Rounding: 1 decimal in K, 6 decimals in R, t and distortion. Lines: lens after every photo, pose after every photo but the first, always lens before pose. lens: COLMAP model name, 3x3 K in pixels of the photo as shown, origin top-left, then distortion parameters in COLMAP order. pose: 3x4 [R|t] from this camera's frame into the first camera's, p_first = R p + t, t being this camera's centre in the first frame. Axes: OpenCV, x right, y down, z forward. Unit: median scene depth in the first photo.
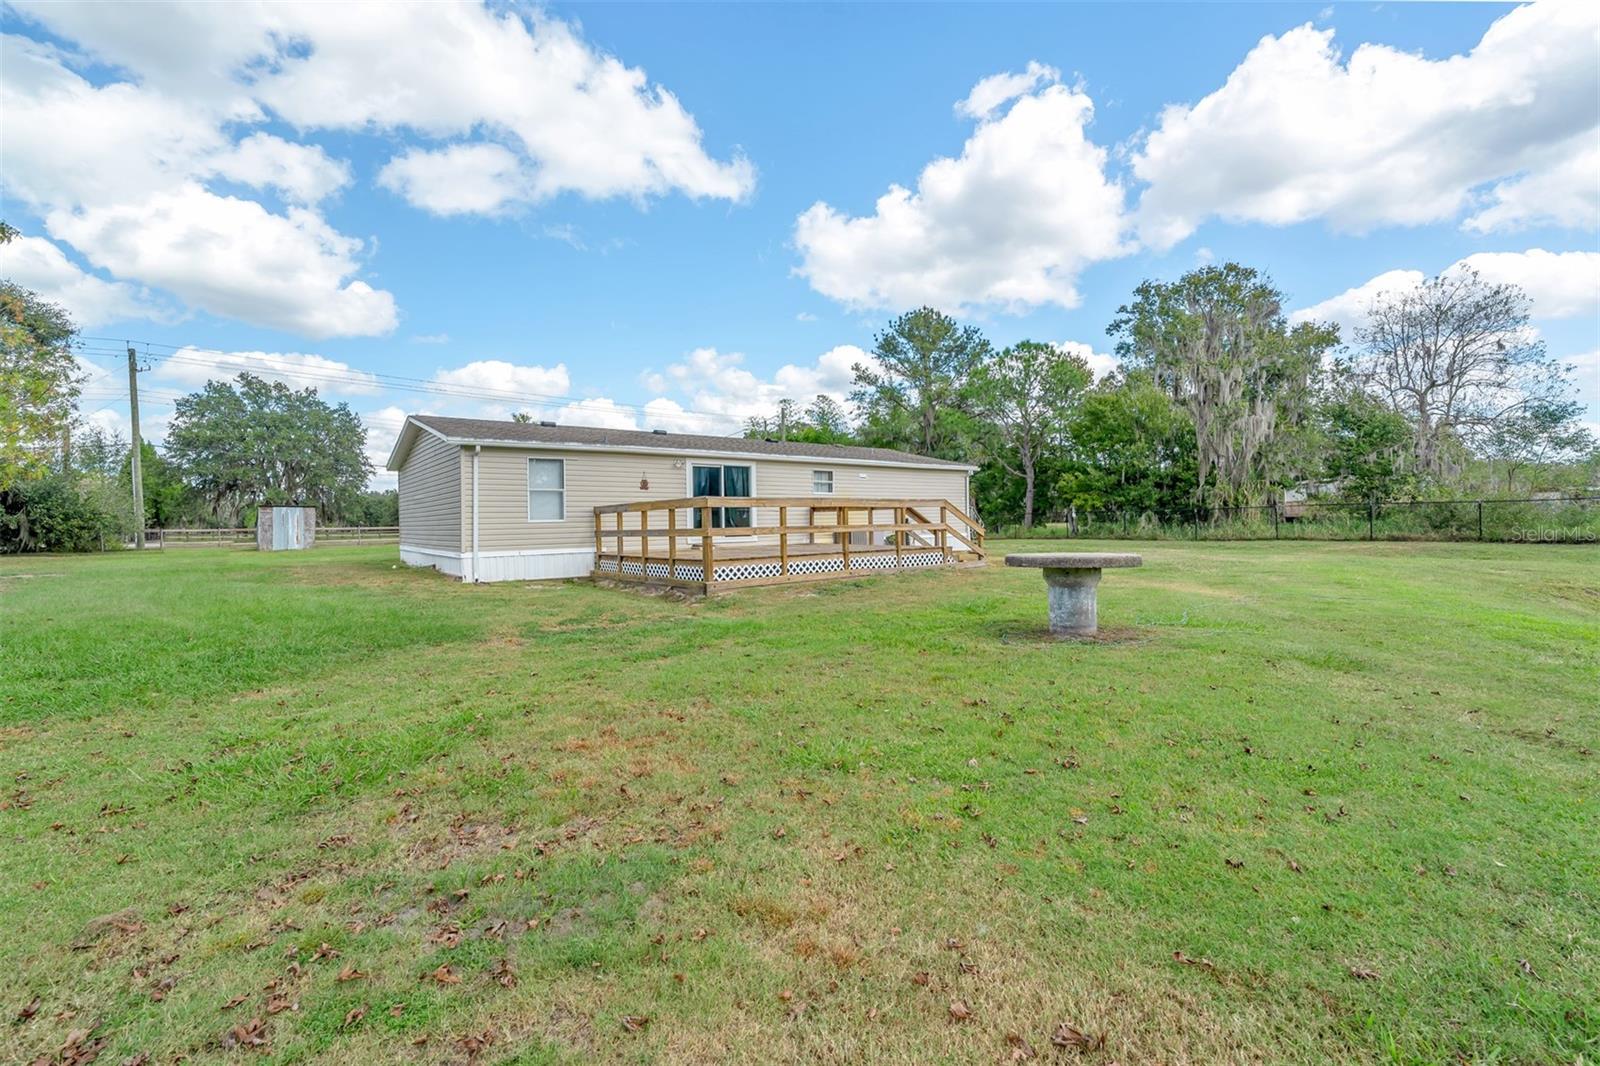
lens RADIAL K [[649.5, 0, 800.0], [0, 649.5, 533.0], [0, 0, 1]] dist [0.001343, -0.000122]
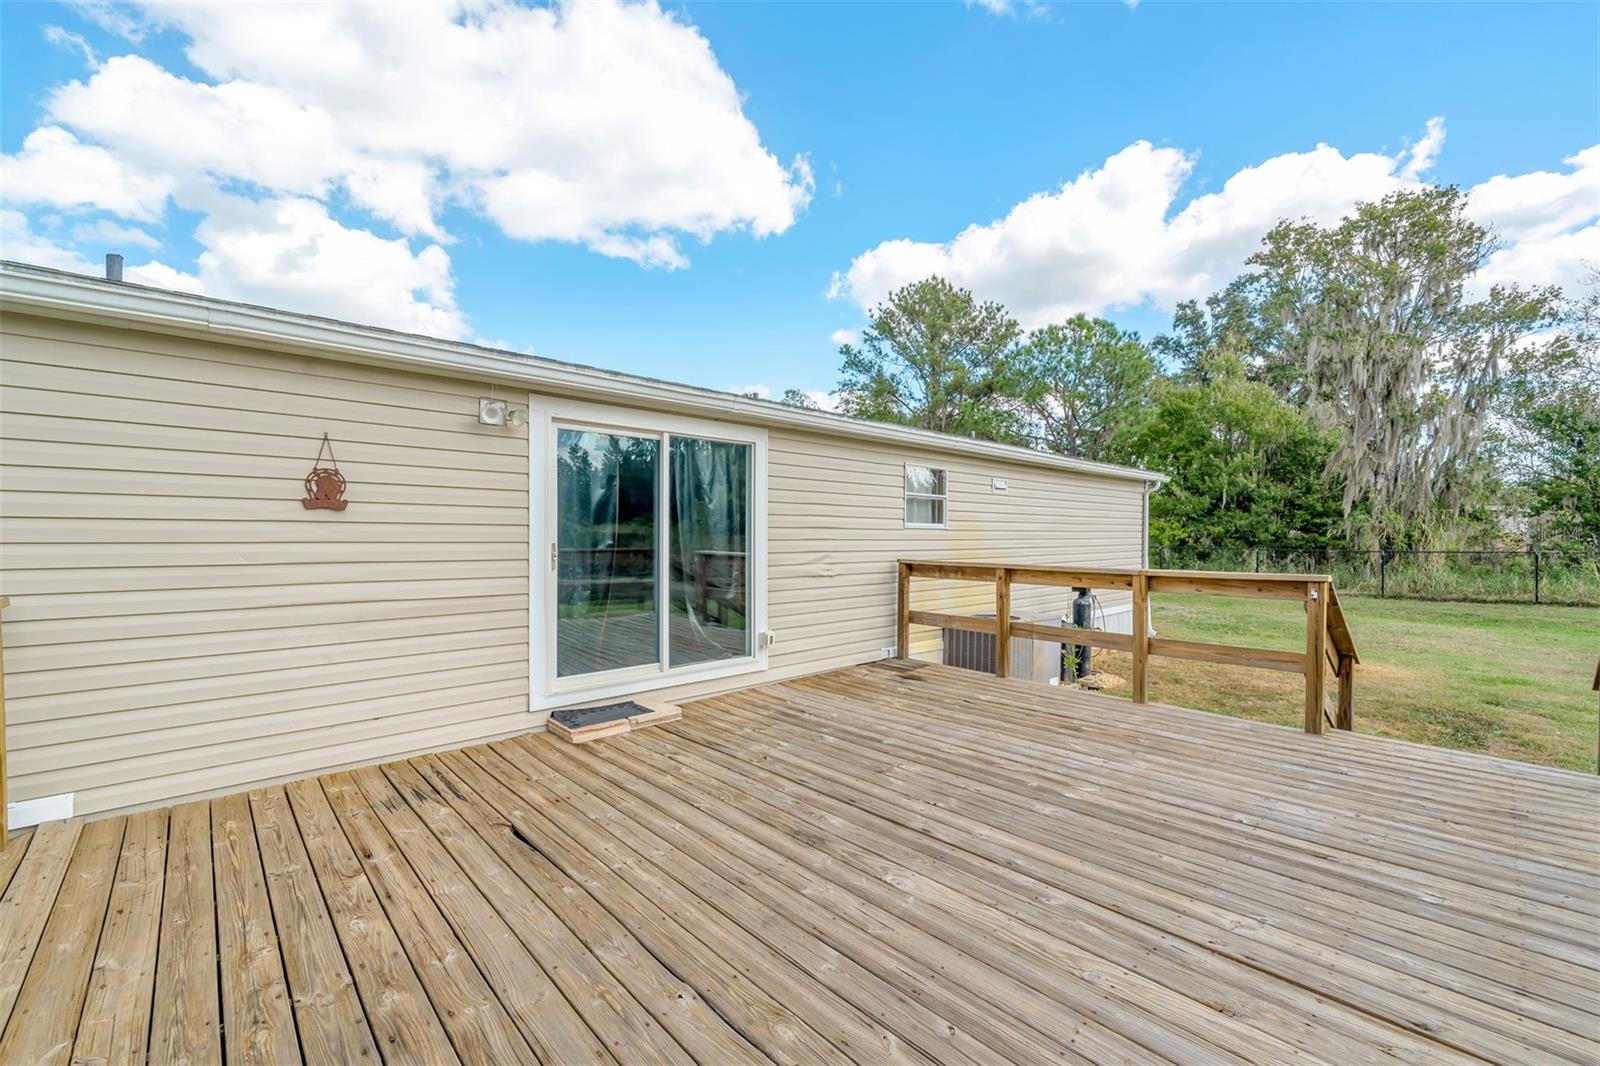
lens RADIAL K [[653.3, 0, 795.7], [0, 653.3, 548.4], [0, 0, 1]] dist [0.000702, -0.000063]
pose [[0.997207, 0.021063, 0.071659, -0.028955], [-0.021300, 0.999770, 0.002556, -0.019227], [-0.071589, -0.004075, 0.997426, 0.251509]]
